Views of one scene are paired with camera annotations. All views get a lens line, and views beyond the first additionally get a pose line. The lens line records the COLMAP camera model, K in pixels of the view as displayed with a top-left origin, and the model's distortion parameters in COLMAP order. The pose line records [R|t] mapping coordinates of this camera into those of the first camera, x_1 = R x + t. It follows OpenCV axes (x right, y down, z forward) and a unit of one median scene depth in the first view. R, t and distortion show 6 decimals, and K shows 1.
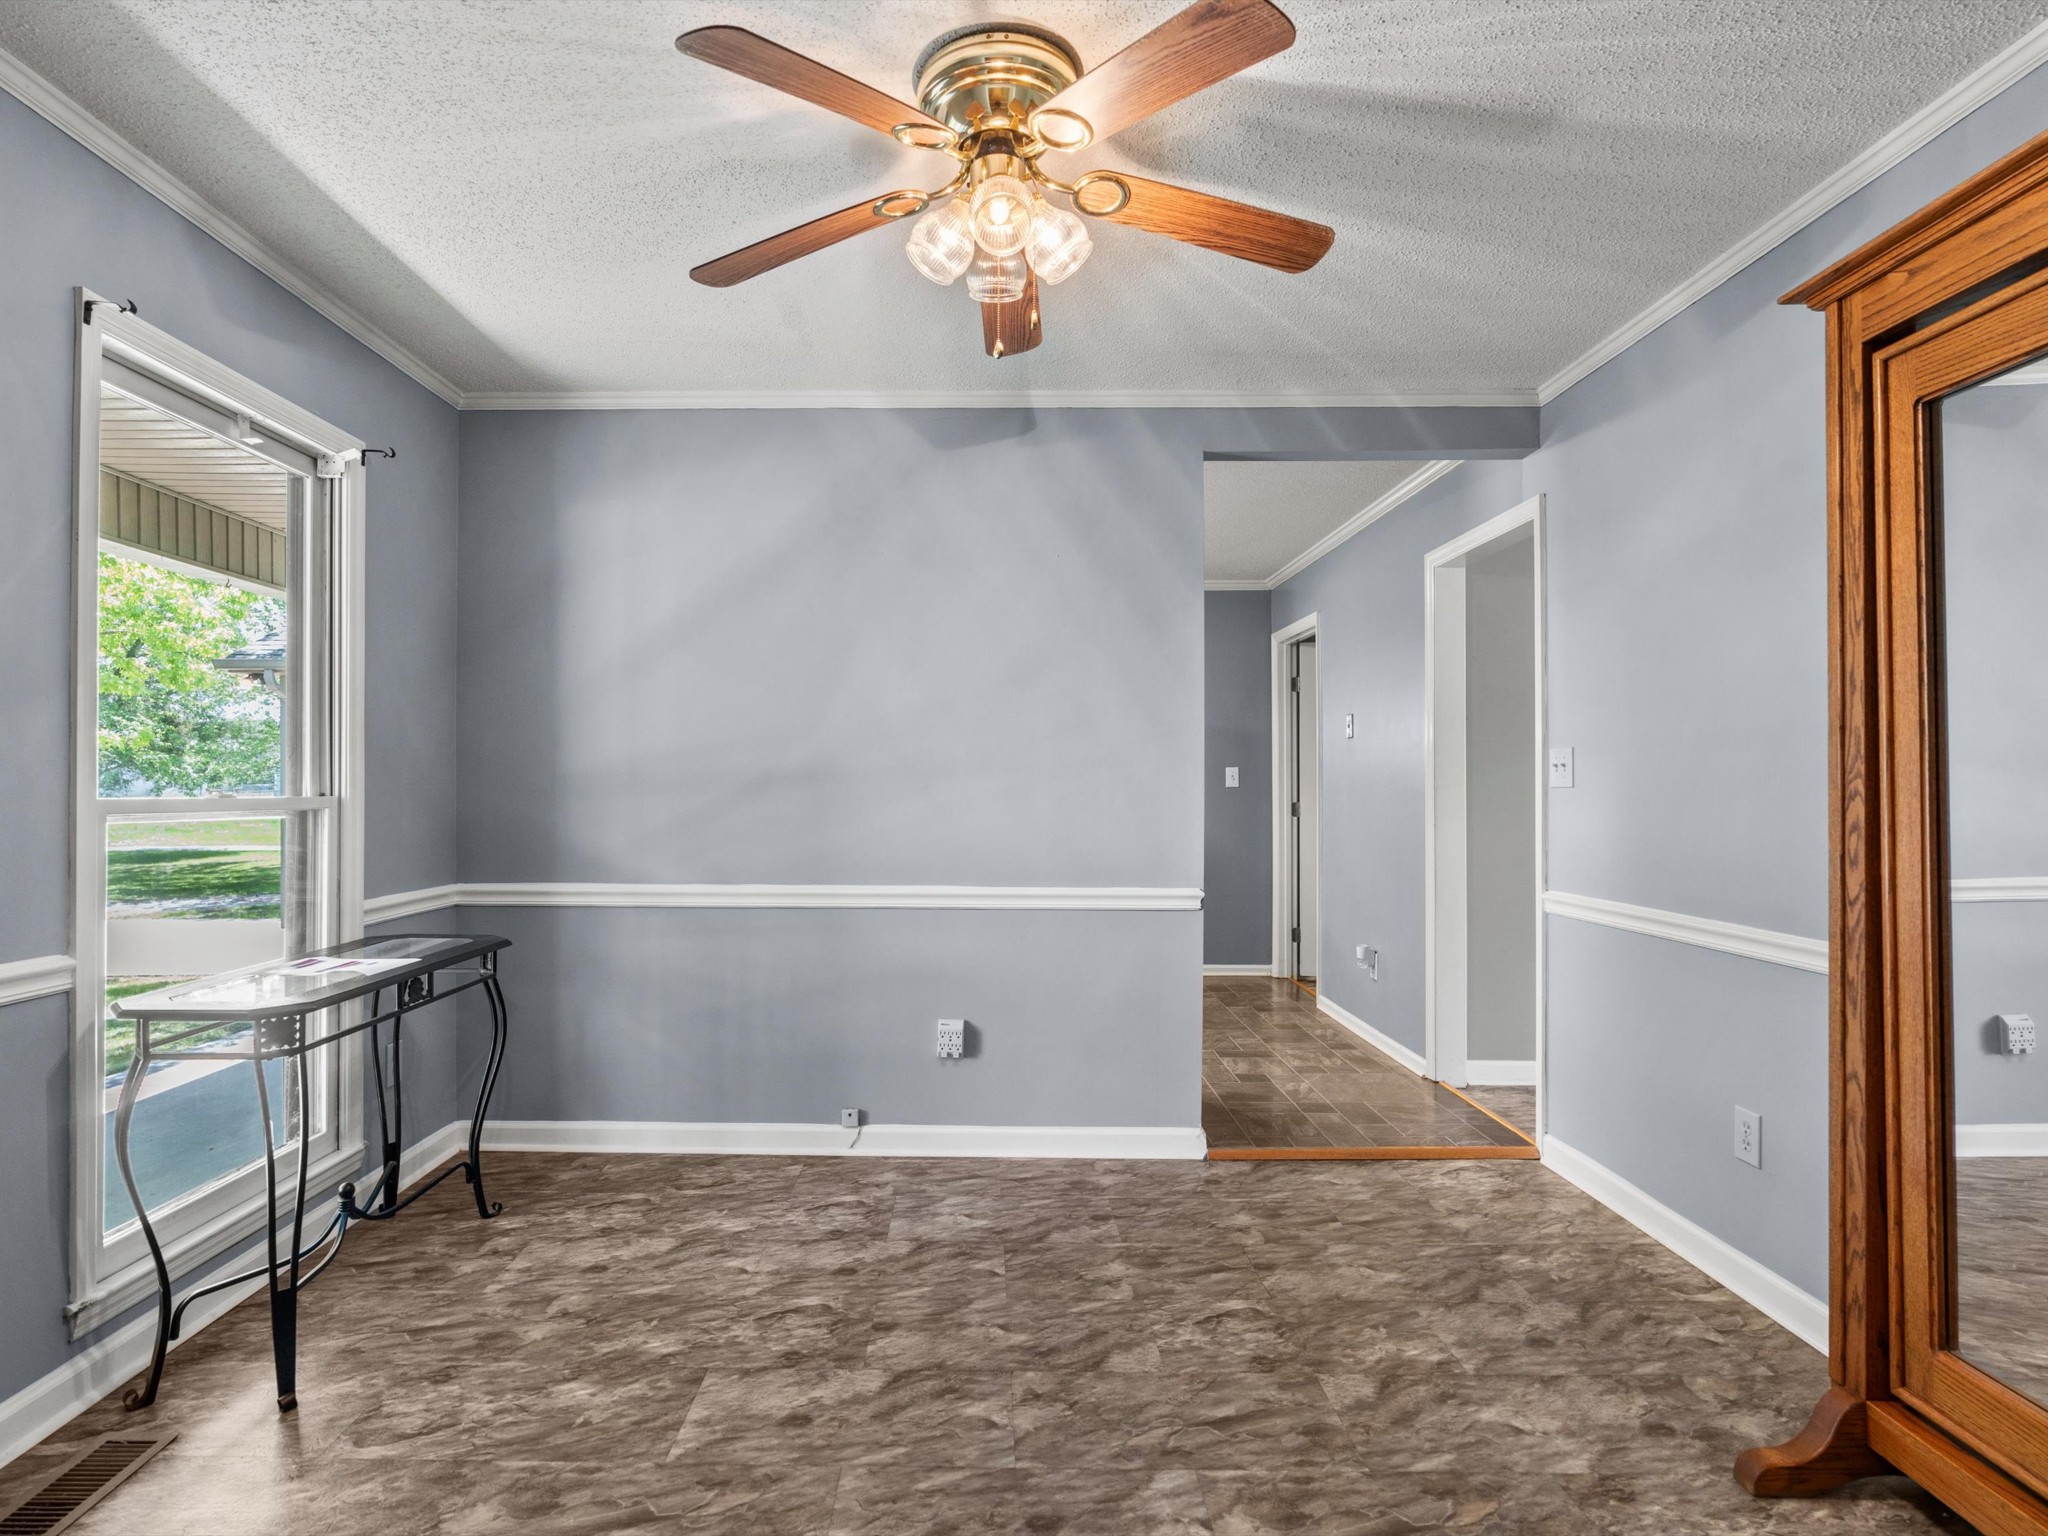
lens RADIAL K [[1038.2, 0, 1024.2], [0, 1038.2, 772.6], [0, 0, 1]] dist [-0.006320, 0.001446]
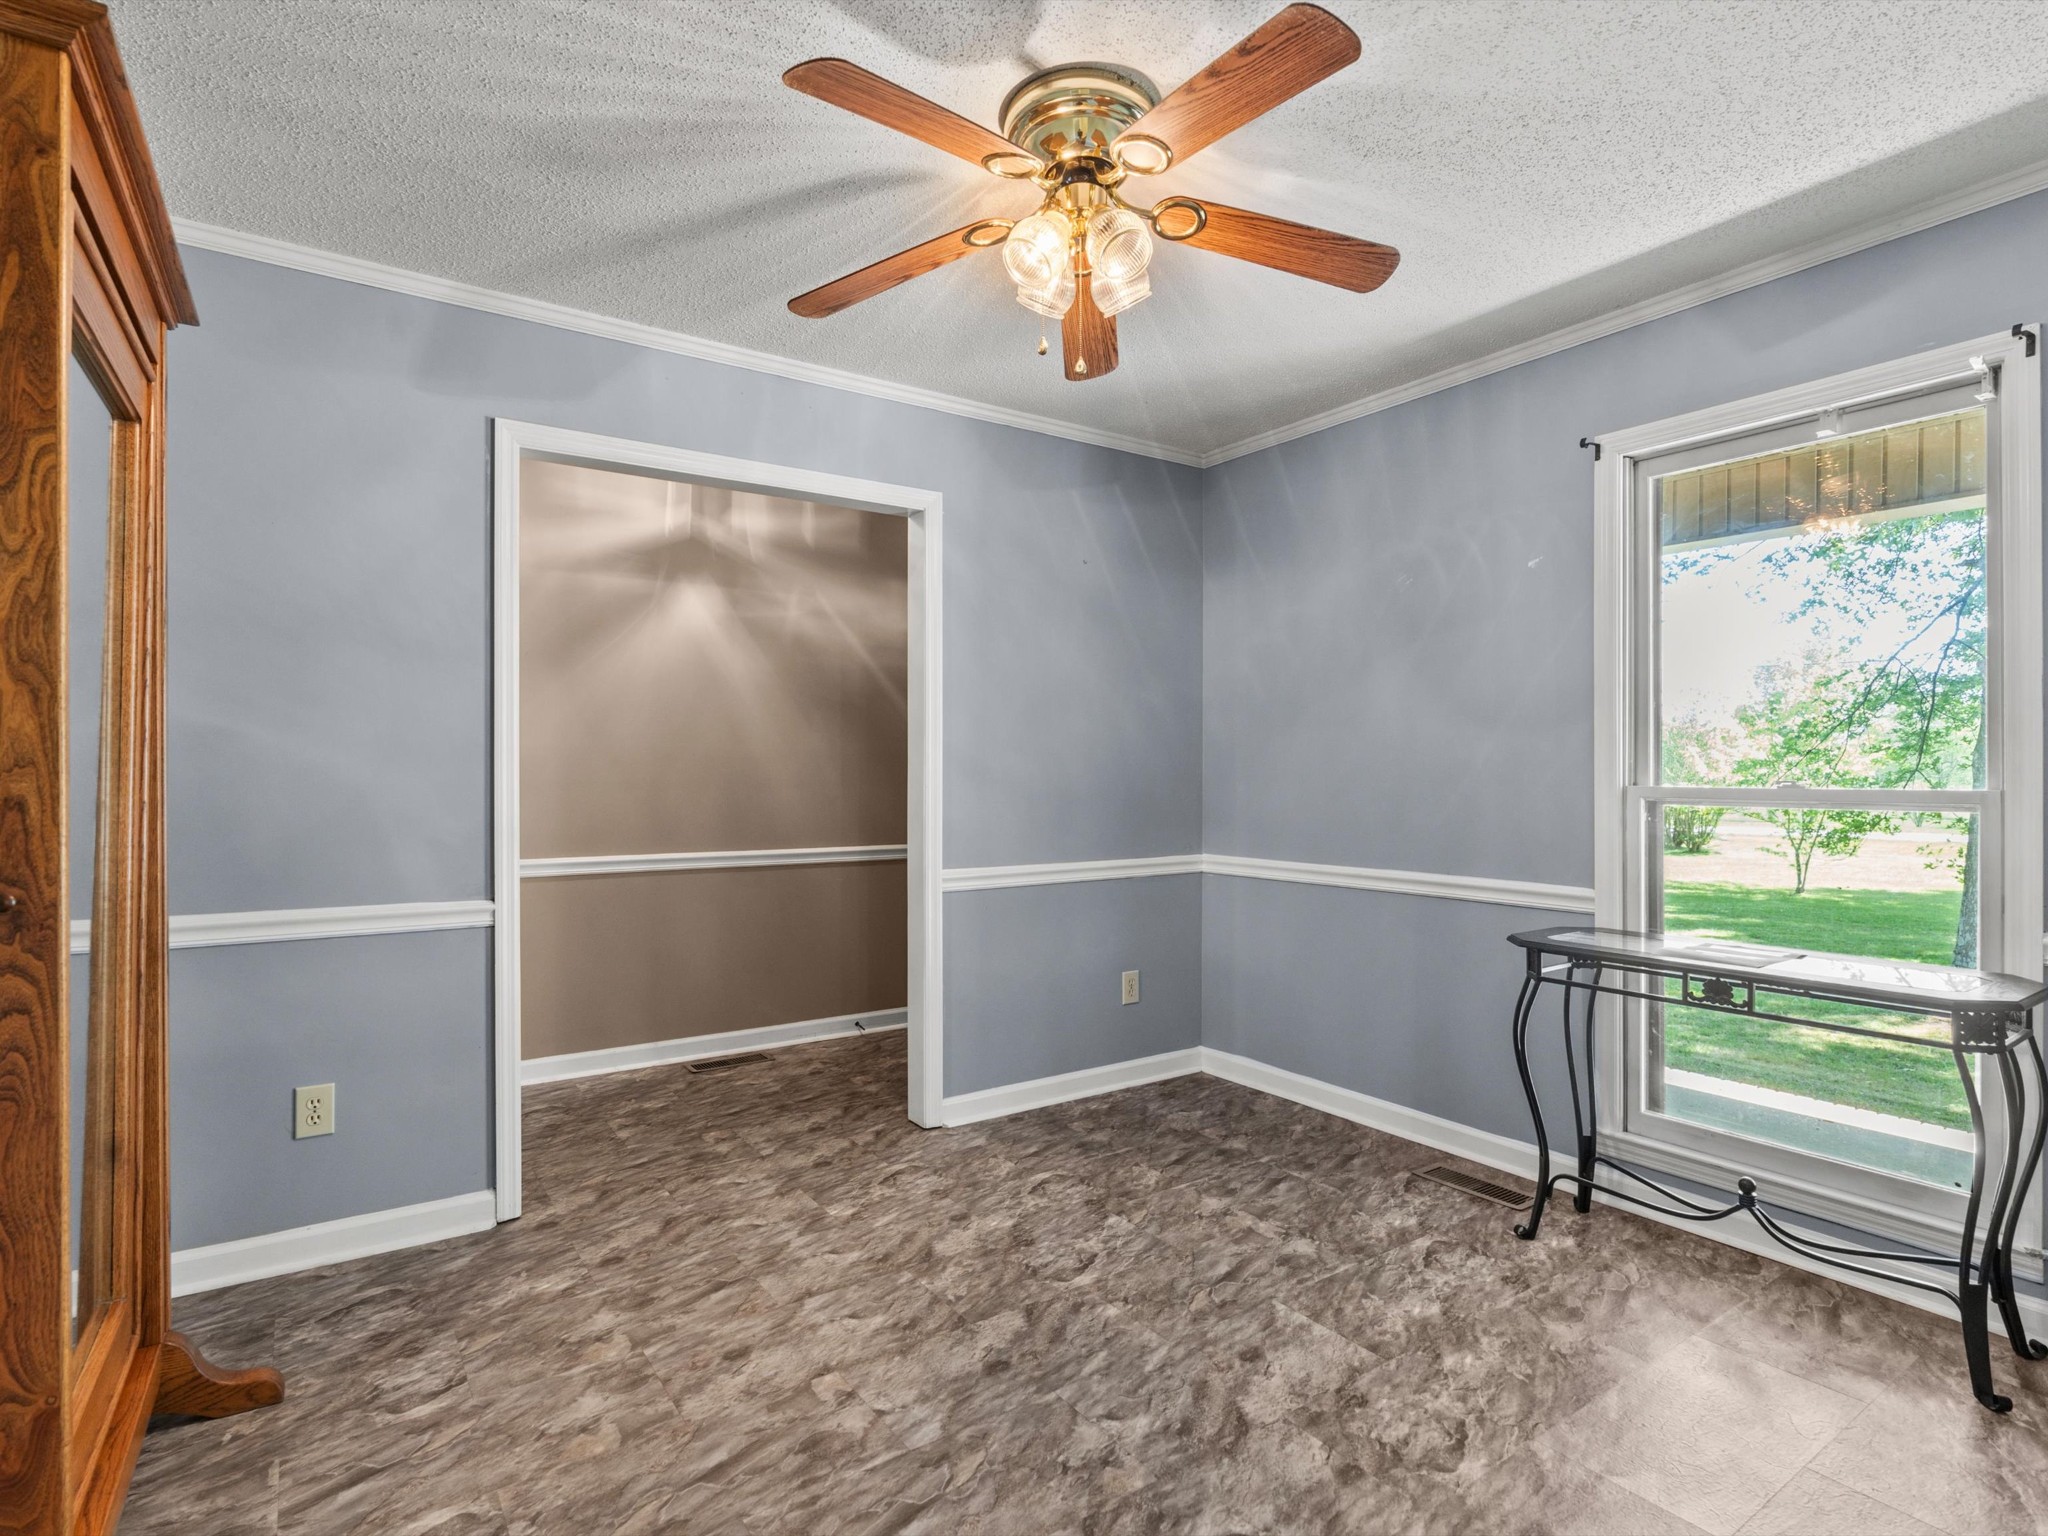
lens RADIAL K [[1038.2, 0, 1024.2], [0, 1038.2, 772.6], [0, 0, 1]] dist [-0.006320, 0.001446]
pose [[-0.832684, 0.007682, -0.553695, 0.570980], [0.013778, 0.999882, -0.006847, 0.004254], [0.553577, -0.013331, -0.832691, 1.731476]]
